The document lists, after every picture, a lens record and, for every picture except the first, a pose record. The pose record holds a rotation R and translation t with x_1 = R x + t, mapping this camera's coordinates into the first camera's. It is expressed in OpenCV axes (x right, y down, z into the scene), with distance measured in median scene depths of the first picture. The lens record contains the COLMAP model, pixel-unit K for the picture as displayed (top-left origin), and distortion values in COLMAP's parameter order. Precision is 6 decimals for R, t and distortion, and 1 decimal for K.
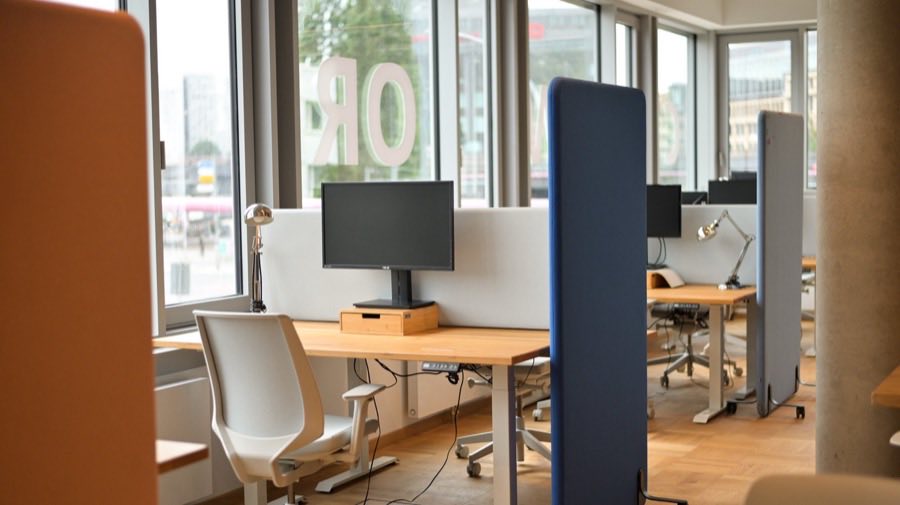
lens RADIAL K [[1372.5, 0, 448.8], [0, 1372.5, 257.0], [0, 0, 1]] dist [0.005647, 0.000000]
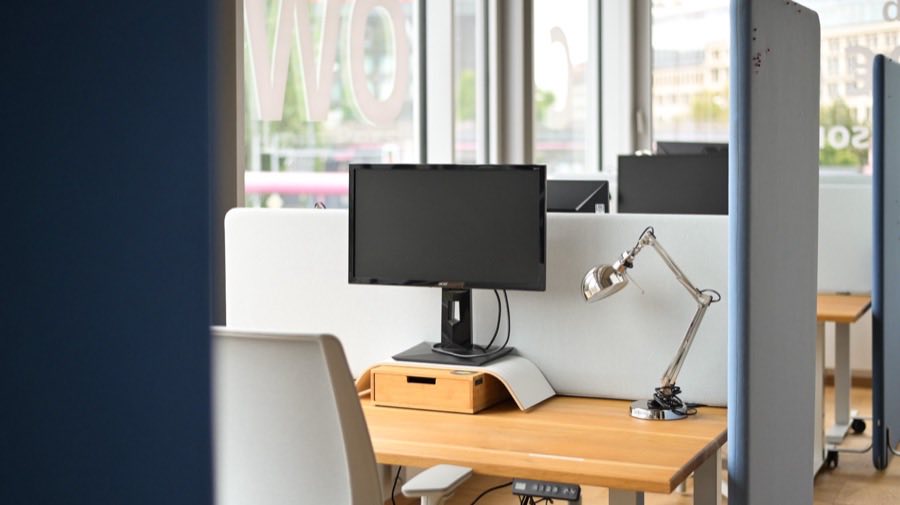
lens RADIAL K [[1346.0, 0, 449.1], [0, 1346.0, 247.8], [0, 0, 1]] dist [0.017084, 0.000000]
pose [[0.998507, 0.000781, 0.054617, 0.106906], [-0.001534, 0.999904, 0.013744, -0.030009], [-0.054601, -0.013808, 0.998413, 0.536109]]
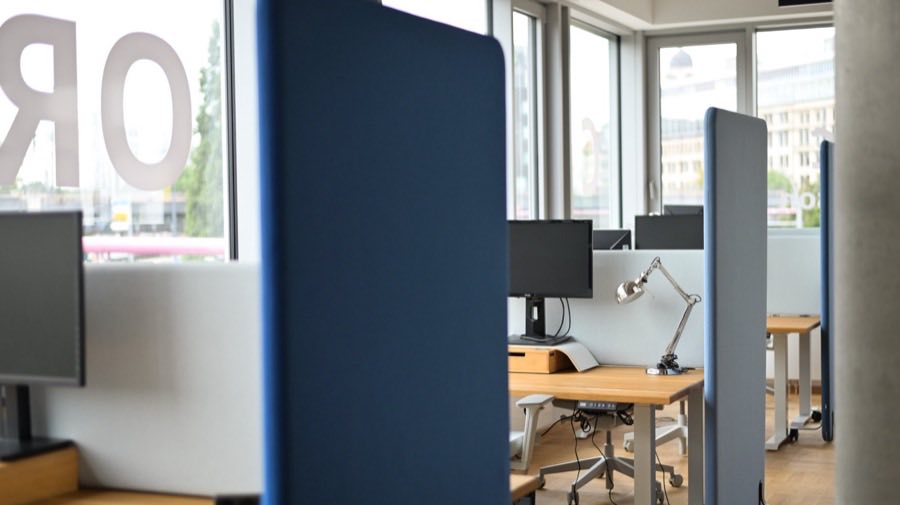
lens RADIAL K [[1346.0, 0, 454.3], [0, 1346.0, 252.0], [0, 0, 1]] dist [0.017084, 0.000000]
pose [[0.998821, -0.000567, 0.048545, 0.062670], [0.002087, 0.999509, -0.031264, -0.014606], [-0.048504, 0.031329, 0.998332, 0.307865]]
